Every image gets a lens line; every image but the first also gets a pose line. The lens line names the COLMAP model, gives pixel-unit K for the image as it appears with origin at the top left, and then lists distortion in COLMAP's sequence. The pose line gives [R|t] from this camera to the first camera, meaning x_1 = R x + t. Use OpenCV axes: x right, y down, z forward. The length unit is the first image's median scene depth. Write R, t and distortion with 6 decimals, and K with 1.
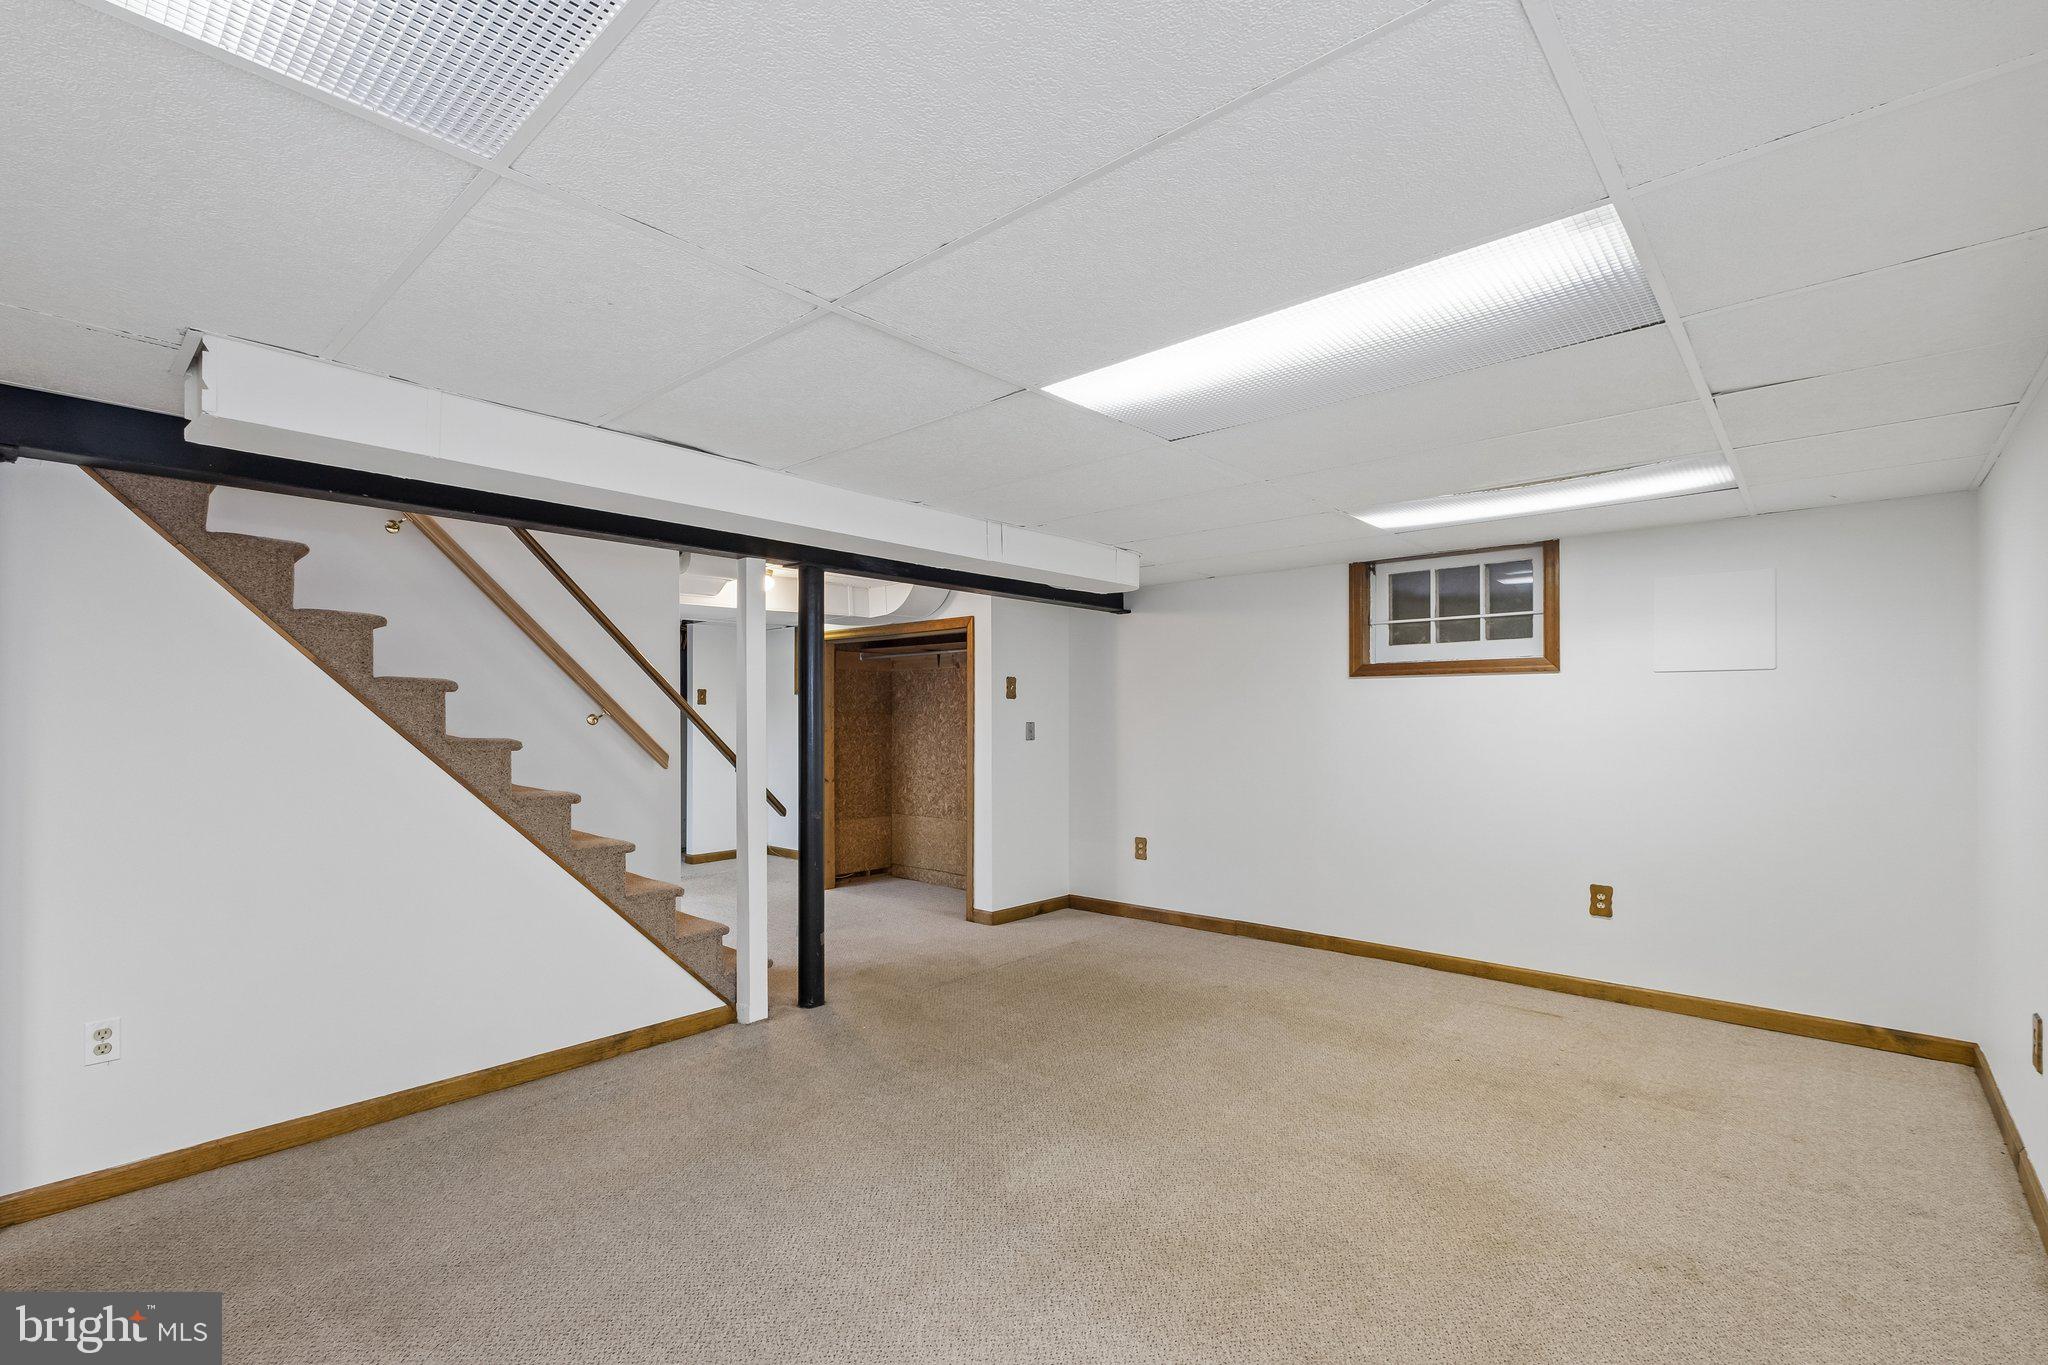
lens RADIAL K [[904.0, 0, 1033.1], [0, 904.0, 709.5], [0, 0, 1]] dist [0.002508, -0.000122]
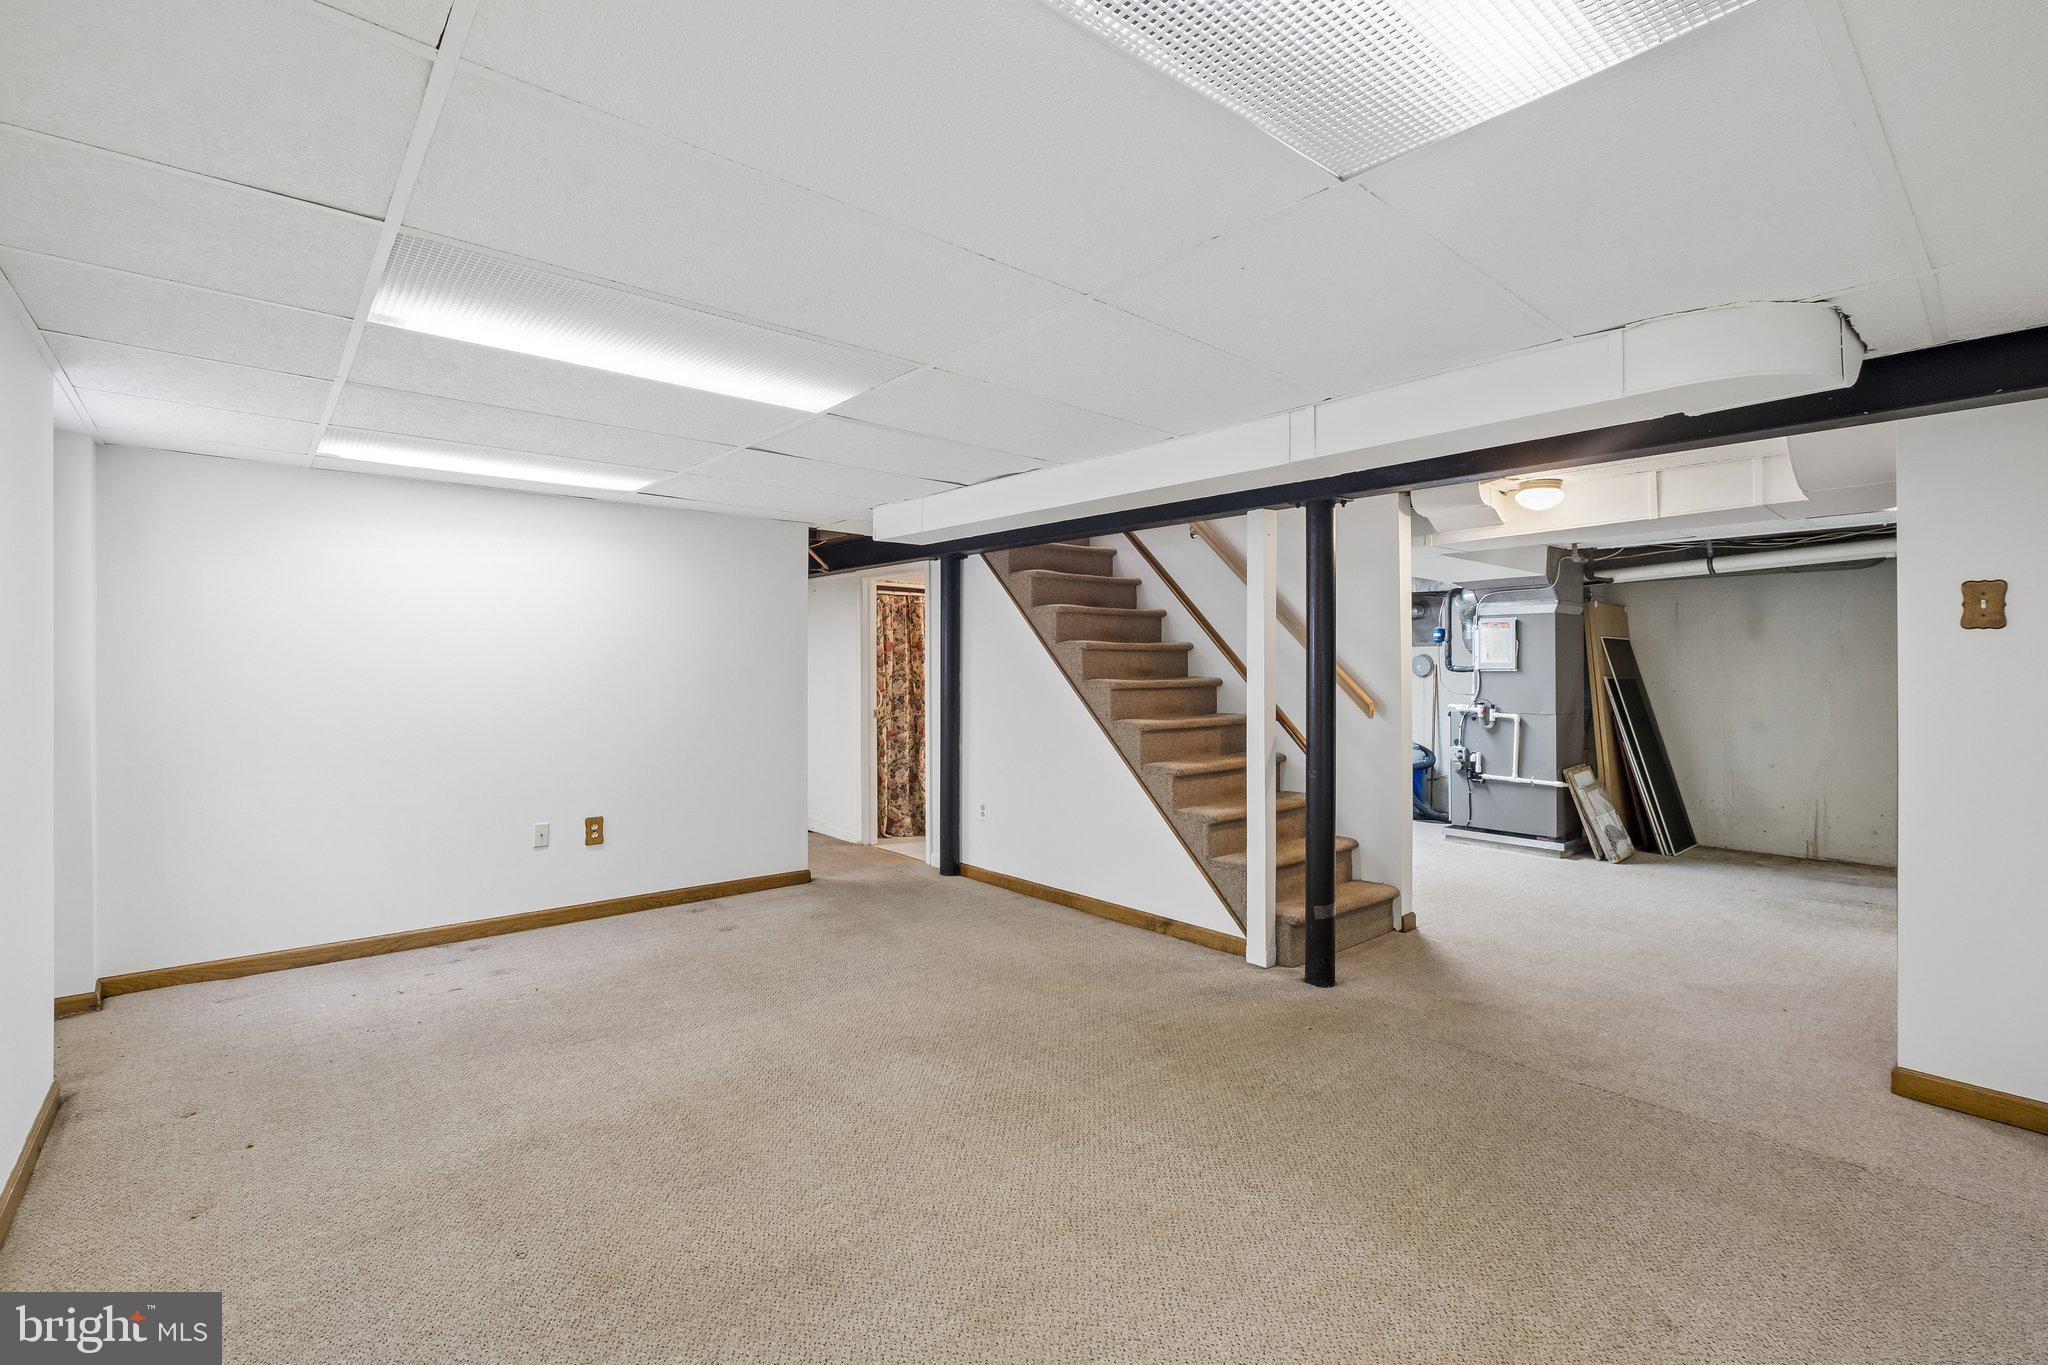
lens RADIAL K [[946.0, 0, 1024.0], [0, 946.0, 682.5], [0, 0, 1]] dist [-0.003041, -0.000257]
pose [[-0.142188, 0.019109, -0.989655, 0.835112], [0.002979, 0.999817, 0.018877, 0.005005], [0.989835, -0.000264, -0.142219, 0.953278]]
